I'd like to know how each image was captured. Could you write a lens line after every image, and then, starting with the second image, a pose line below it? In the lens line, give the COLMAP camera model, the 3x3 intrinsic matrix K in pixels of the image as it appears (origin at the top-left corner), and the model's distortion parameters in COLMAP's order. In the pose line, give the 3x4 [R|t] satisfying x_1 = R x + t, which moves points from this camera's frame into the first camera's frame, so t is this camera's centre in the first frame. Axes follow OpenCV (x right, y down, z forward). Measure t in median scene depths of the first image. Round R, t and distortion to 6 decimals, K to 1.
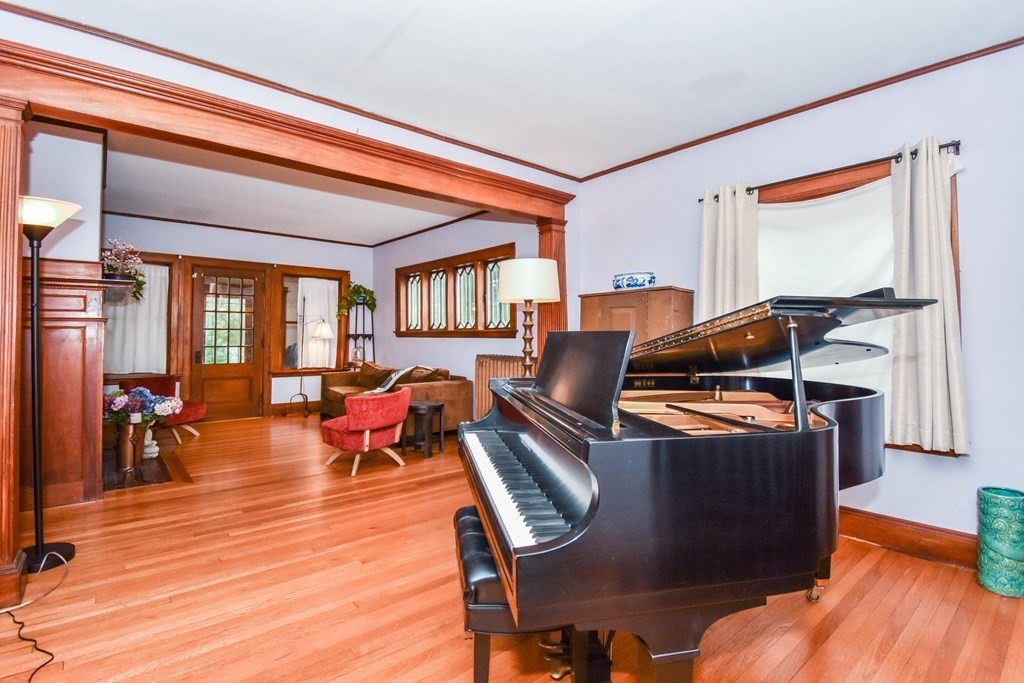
lens RADIAL K [[459.6, 0, 503.7], [0, 459.6, 339.6], [0, 0, 1]] dist [-0.031331, -0.000433]
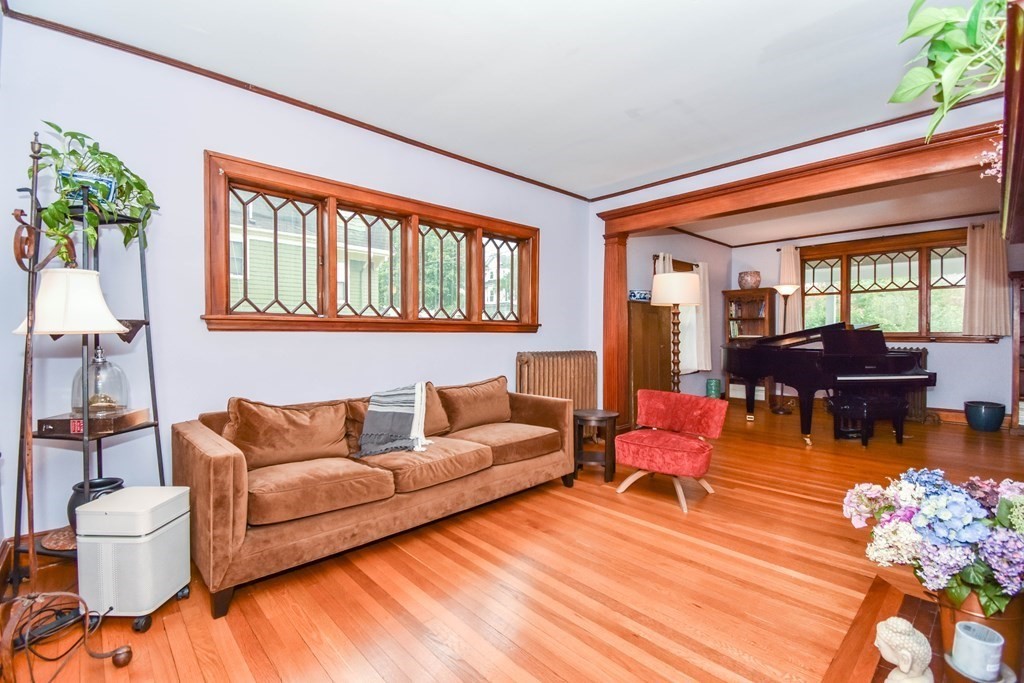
lens RADIAL K [[459.6, 0, 503.7], [0, 459.6, 339.6], [0, 0, 1]] dist [-0.031331, -0.000433]
pose [[-0.079587, -0.012121, 0.996754, -0.772260], [-0.009474, 0.999890, 0.011403, 0.000504], [-0.996783, -0.008535, -0.079693, 0.988102]]
